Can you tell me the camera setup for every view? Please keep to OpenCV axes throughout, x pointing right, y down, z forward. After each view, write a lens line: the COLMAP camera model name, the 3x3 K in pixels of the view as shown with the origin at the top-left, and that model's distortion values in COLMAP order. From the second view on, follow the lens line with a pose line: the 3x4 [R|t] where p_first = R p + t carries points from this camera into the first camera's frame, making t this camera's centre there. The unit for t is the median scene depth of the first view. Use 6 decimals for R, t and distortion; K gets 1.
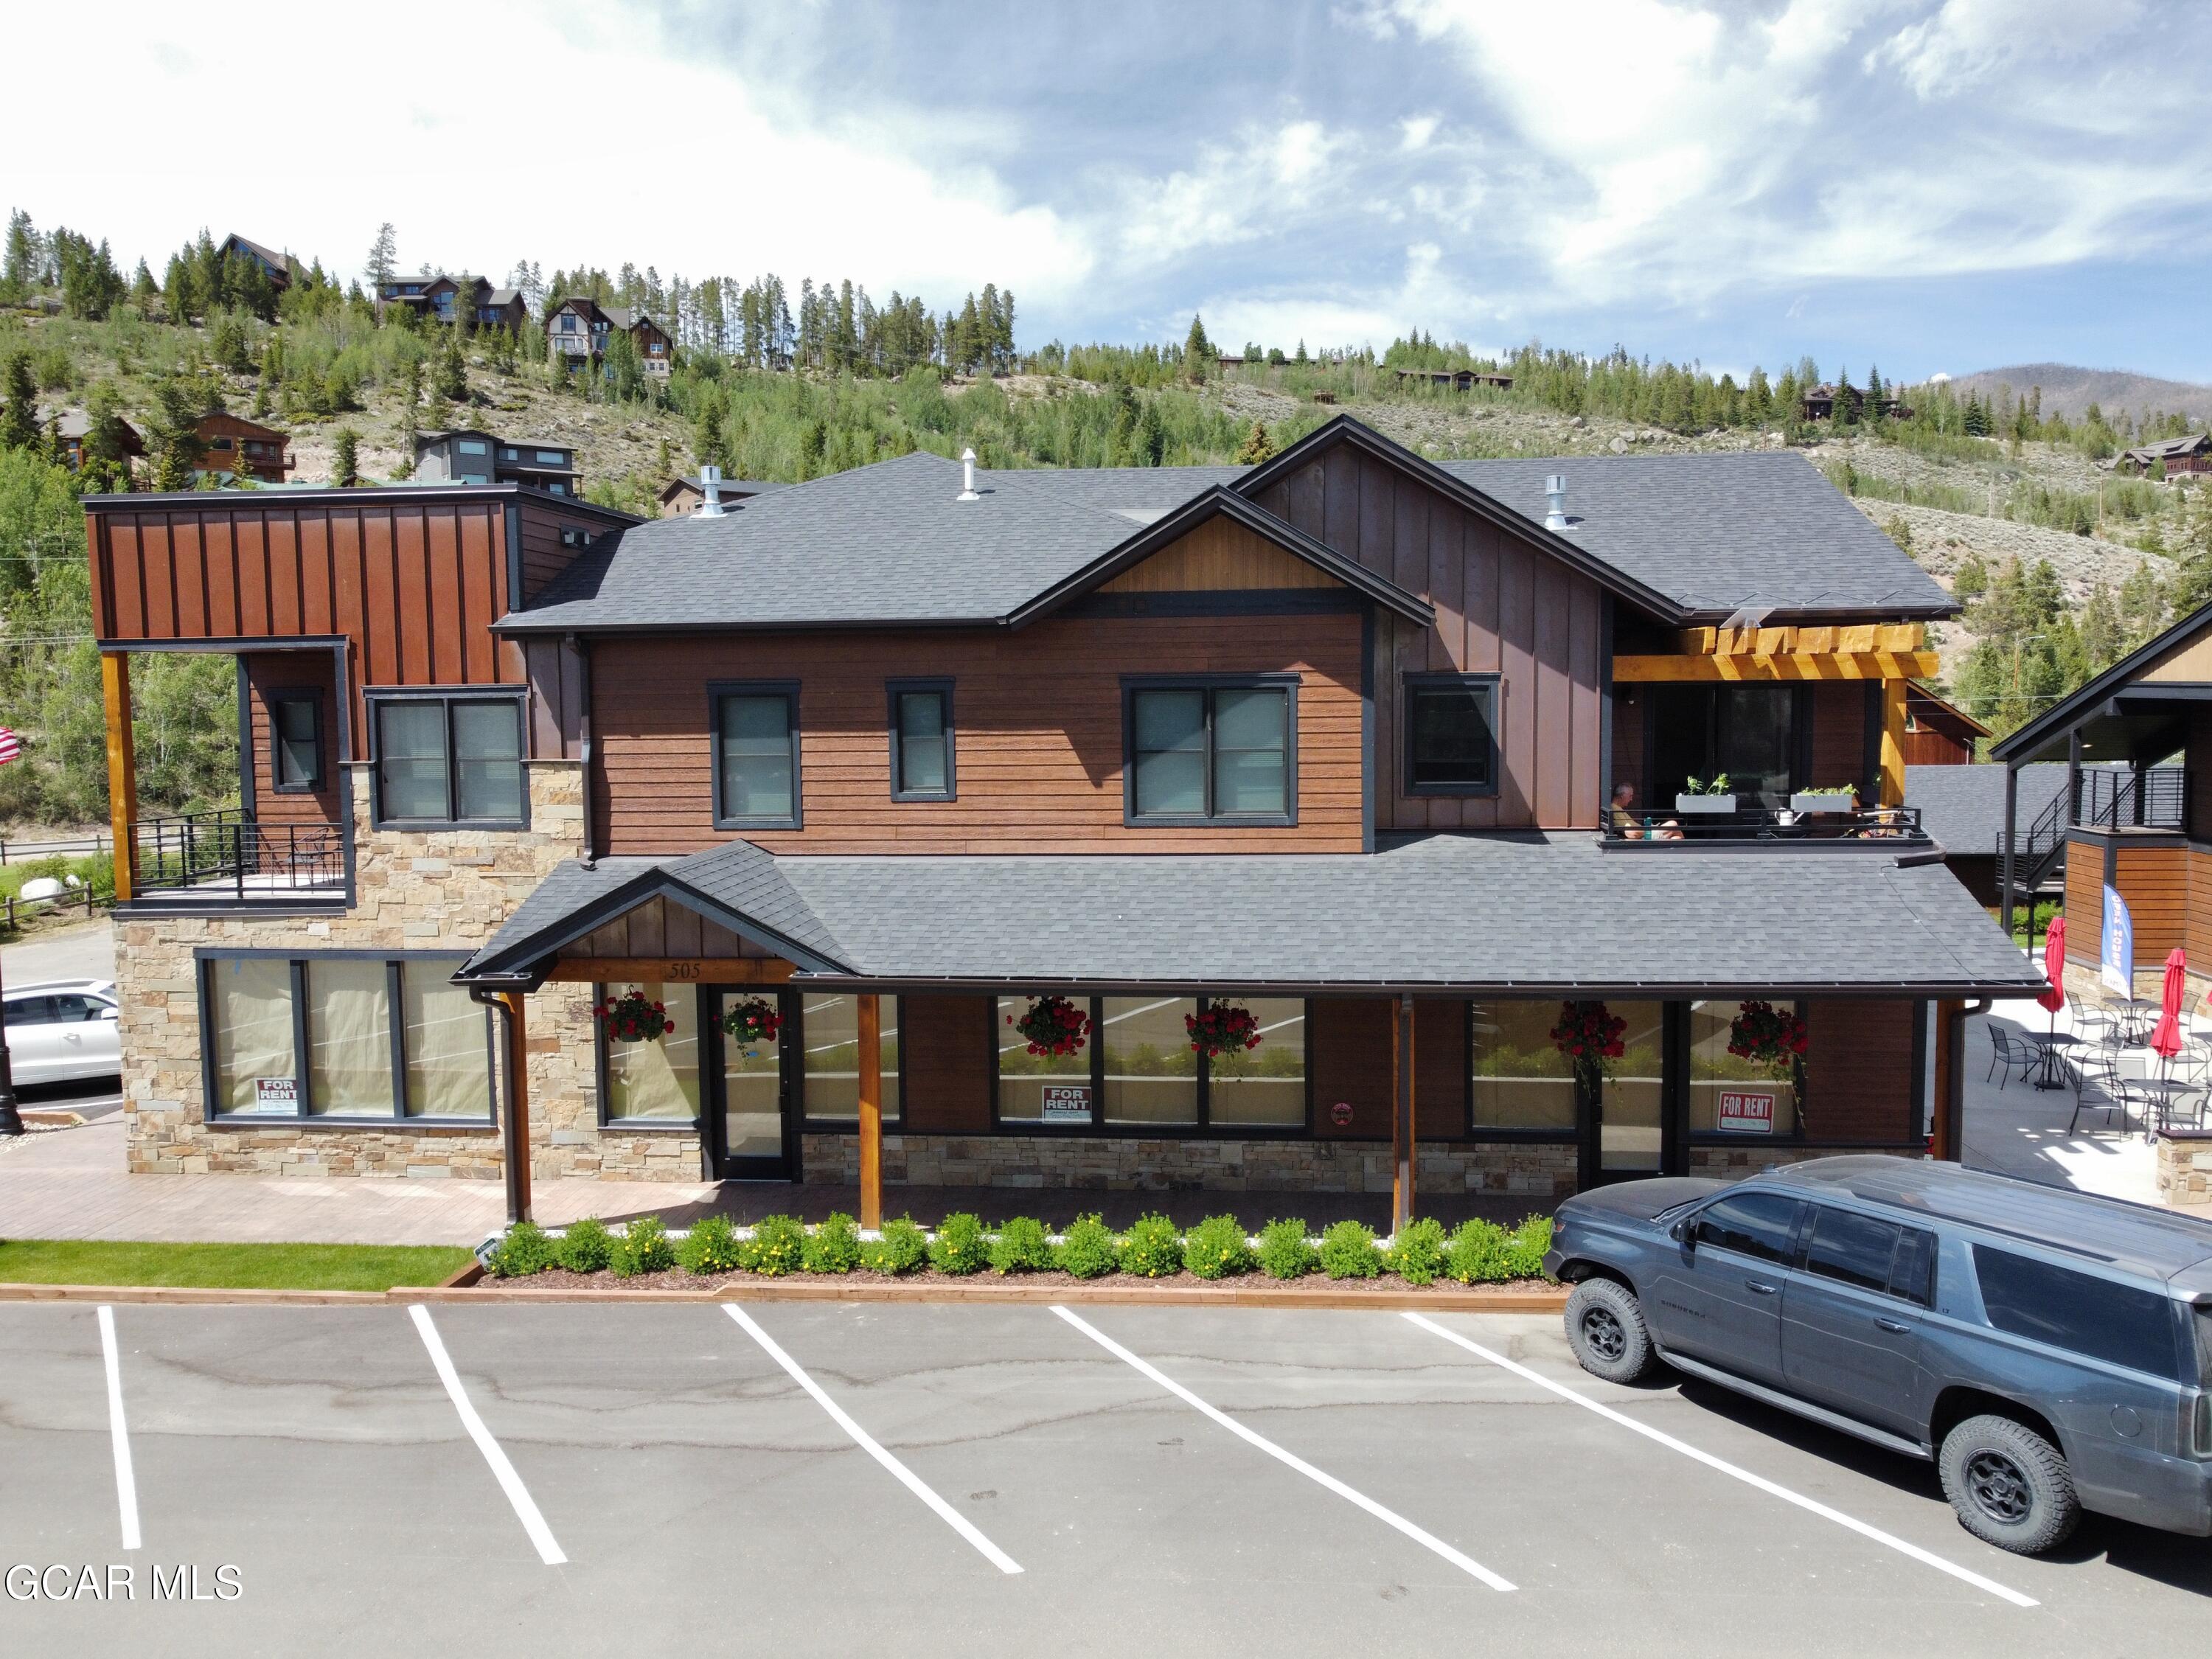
lens RADIAL K [[1678.0, 0, 1106.0], [0, 1678.0, 823.9], [0, 0, 1]] dist [-0.001568, -0.000369]
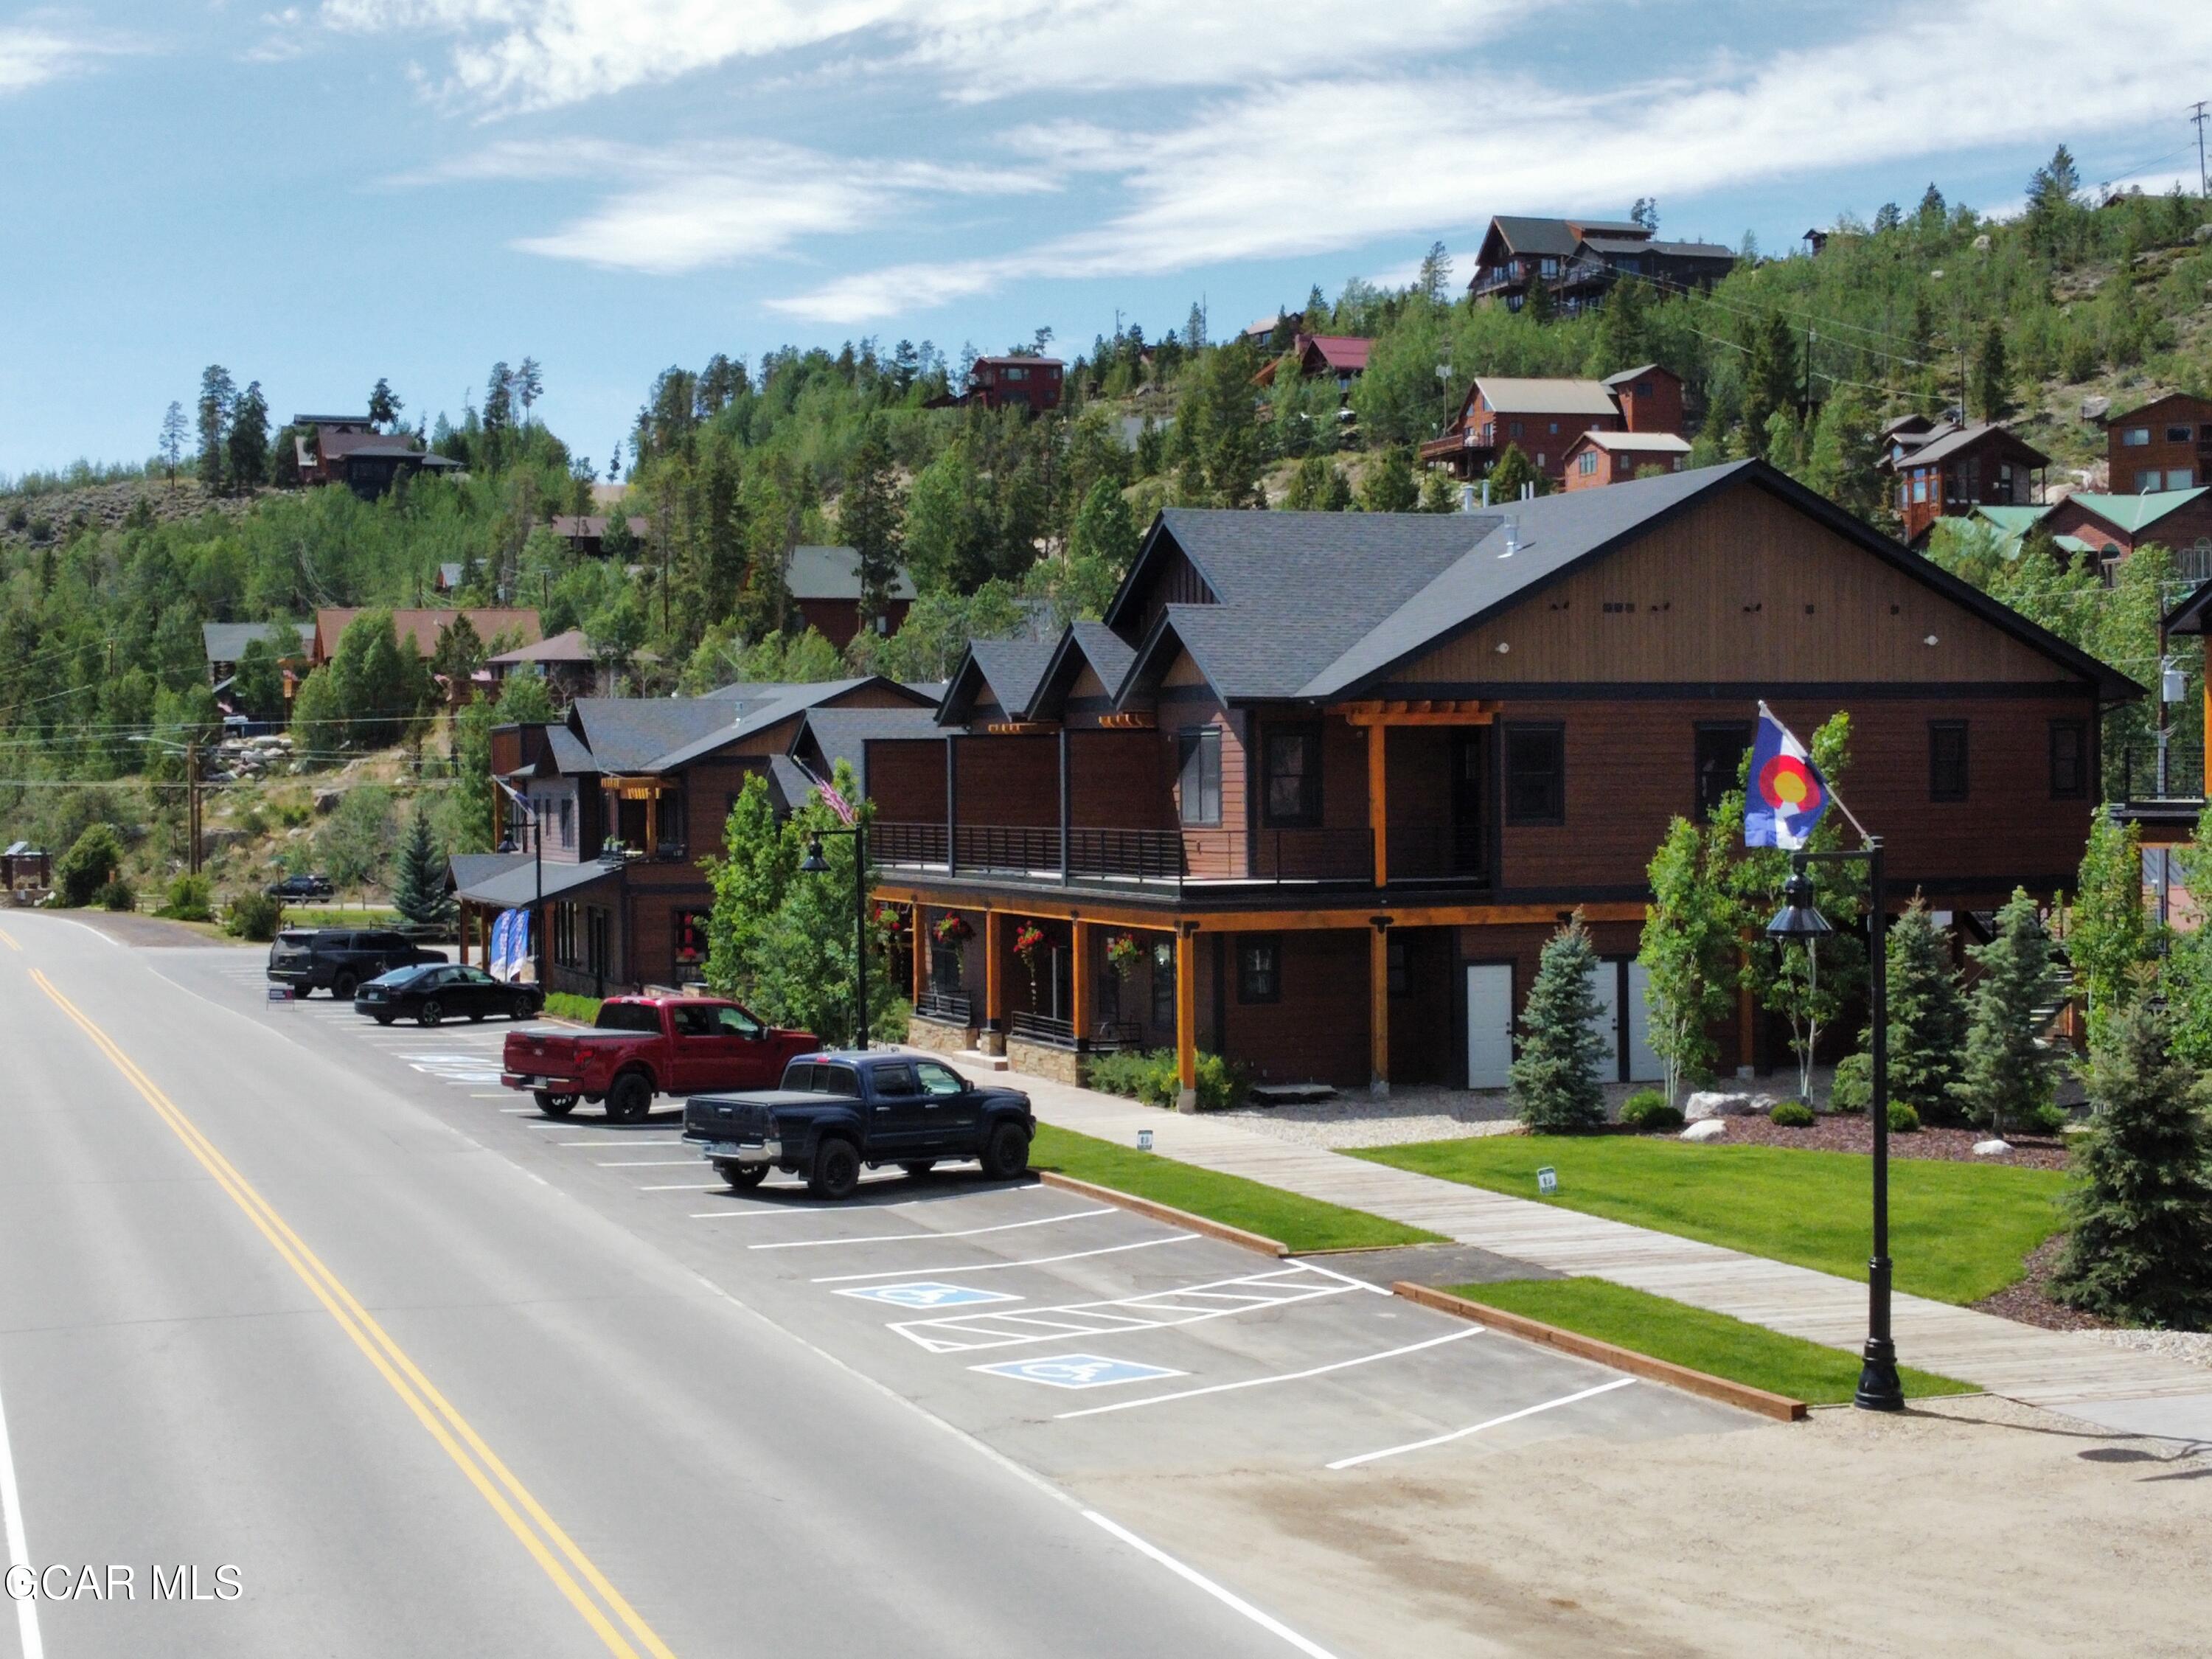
lens RADIAL K [[3356.3, 0, 1106.0], [0, 3356.3, 829.5], [0, 0, 1]] dist [0.007231, -0.040018]
pose [[0.424480, 0.020278, -0.905210, 0.471702], [-0.067231, 0.997695, -0.009177, -0.003588], [0.902938, 0.064754, 0.424865, -0.043765]]
